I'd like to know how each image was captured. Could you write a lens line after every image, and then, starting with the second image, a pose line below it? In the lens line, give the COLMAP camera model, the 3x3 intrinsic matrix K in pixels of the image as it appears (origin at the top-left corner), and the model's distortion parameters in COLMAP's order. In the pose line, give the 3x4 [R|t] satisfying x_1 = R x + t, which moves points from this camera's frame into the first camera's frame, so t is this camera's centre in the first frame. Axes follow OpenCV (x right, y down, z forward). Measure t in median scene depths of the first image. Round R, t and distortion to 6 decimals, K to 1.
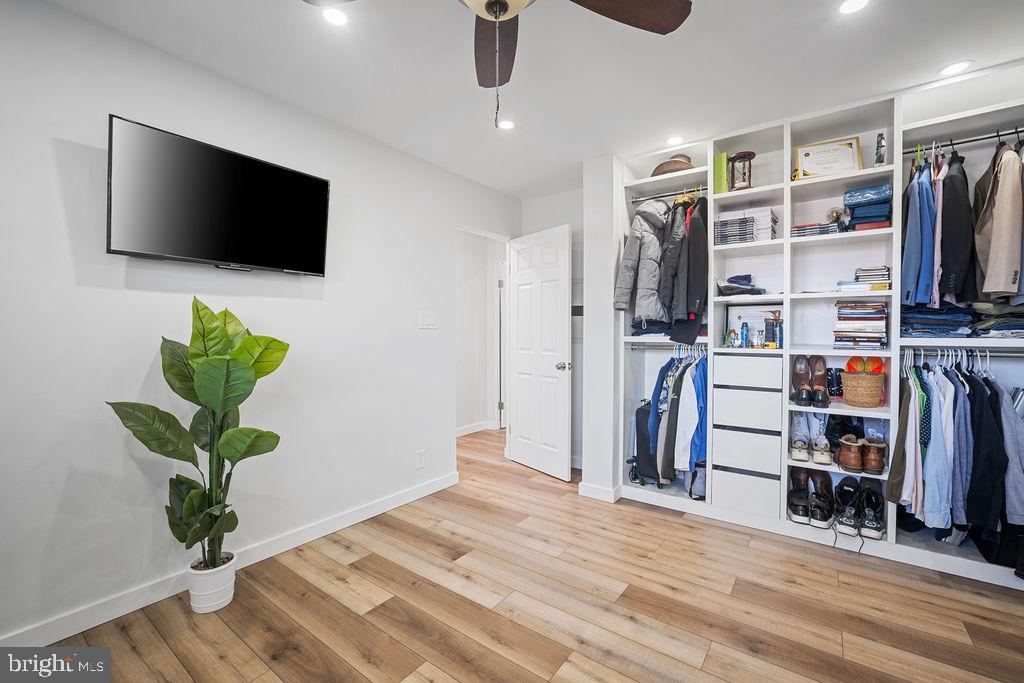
lens RADIAL K [[429.6, 0, 513.7], [0, 429.6, 338.4], [0, 0, 1]] dist [-0.039186, 0.013710]
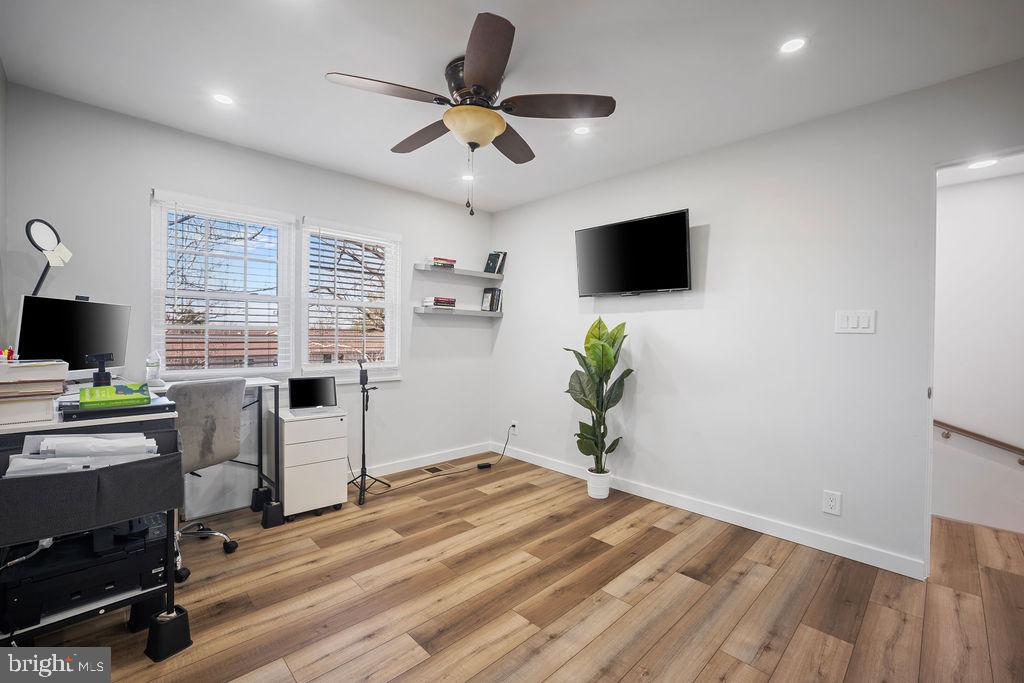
lens RADIAL K [[429.6, 0, 513.7], [0, 429.6, 338.4], [0, 0, 1]] dist [-0.039186, 0.013710]
pose [[-0.159314, 0.003892, -0.987220, 0.859787], [-0.025536, 0.999641, 0.008062, -0.006441], [0.986898, 0.026494, -0.159157, 0.763464]]
